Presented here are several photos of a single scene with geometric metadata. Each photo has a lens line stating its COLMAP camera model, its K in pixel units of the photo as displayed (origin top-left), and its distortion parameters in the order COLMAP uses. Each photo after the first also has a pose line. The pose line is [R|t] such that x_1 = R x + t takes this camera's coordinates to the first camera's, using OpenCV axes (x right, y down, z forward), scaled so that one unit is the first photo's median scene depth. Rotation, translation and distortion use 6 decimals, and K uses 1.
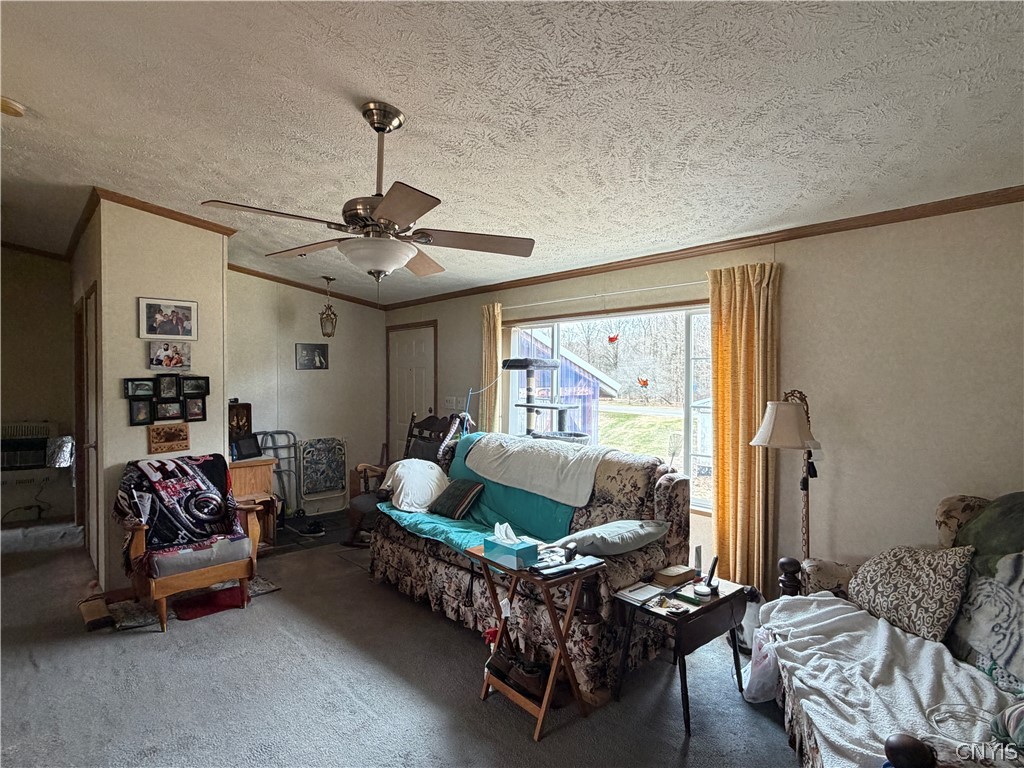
lens RADIAL K [[527.4, 0, 476.1], [0, 527.4, 385.3], [0, 0, 1]] dist [0.001143, -0.004026]
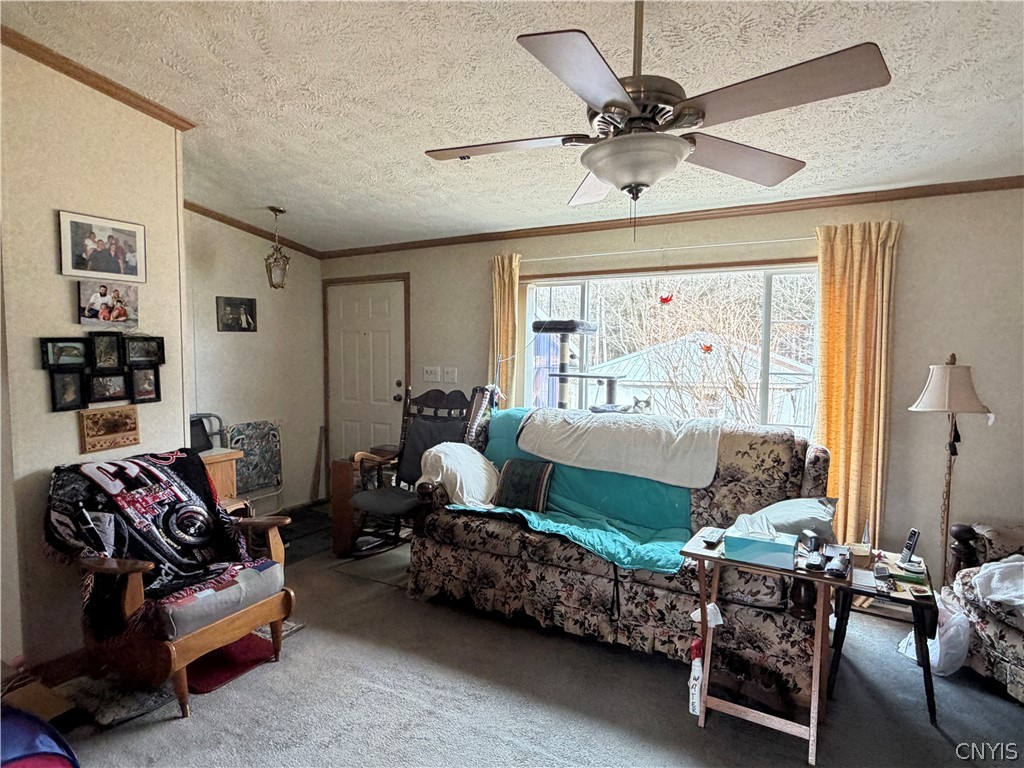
lens RADIAL K [[574.0, 0, 505.8], [0, 574.0, 386.6], [0, 0, 1]] dist [-0.005254, 0.000621]
pose [[0.952290, -0.016006, 0.304774, -0.375414], [0.000297, 0.998672, 0.051522, 0.011610], [-0.305194, -0.048973, 0.951030, 0.184479]]
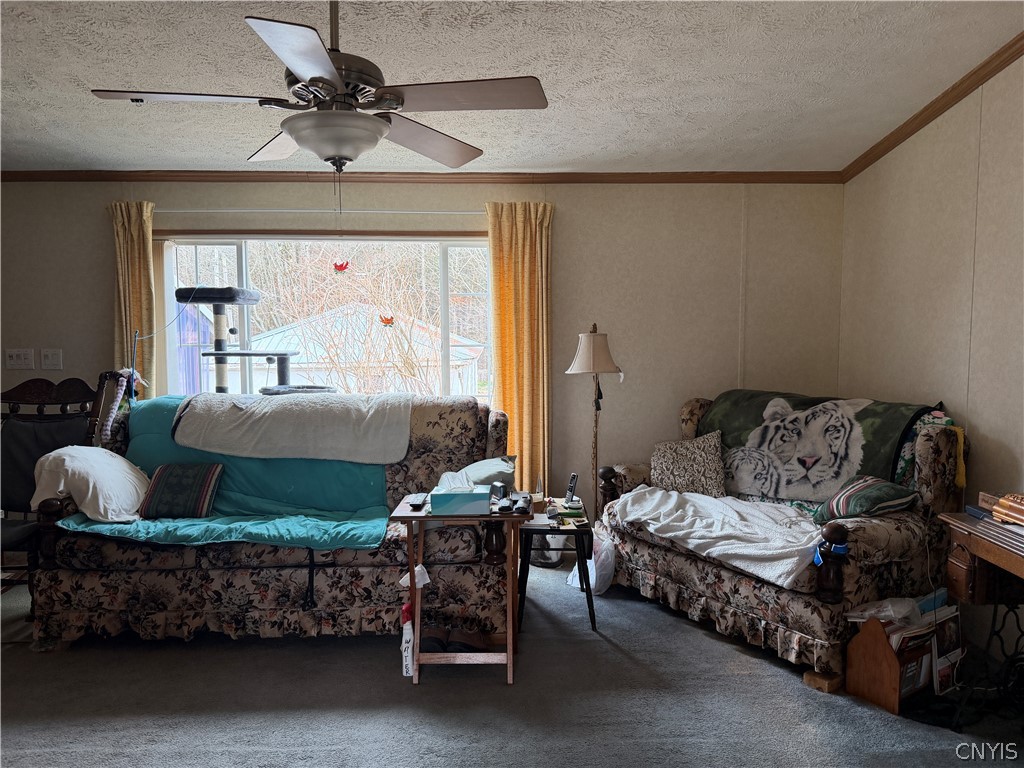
lens RADIAL K [[710.6, 0, 506.8], [0, 710.6, 383.1], [0, 0, 1]] dist [0.017958, -0.029401]
pose [[0.661029, -0.065361, 0.747509, -0.502232], [0.014799, 0.997141, 0.074102, 0.015895], [-0.750215, -0.037921, 0.660106, 0.096654]]
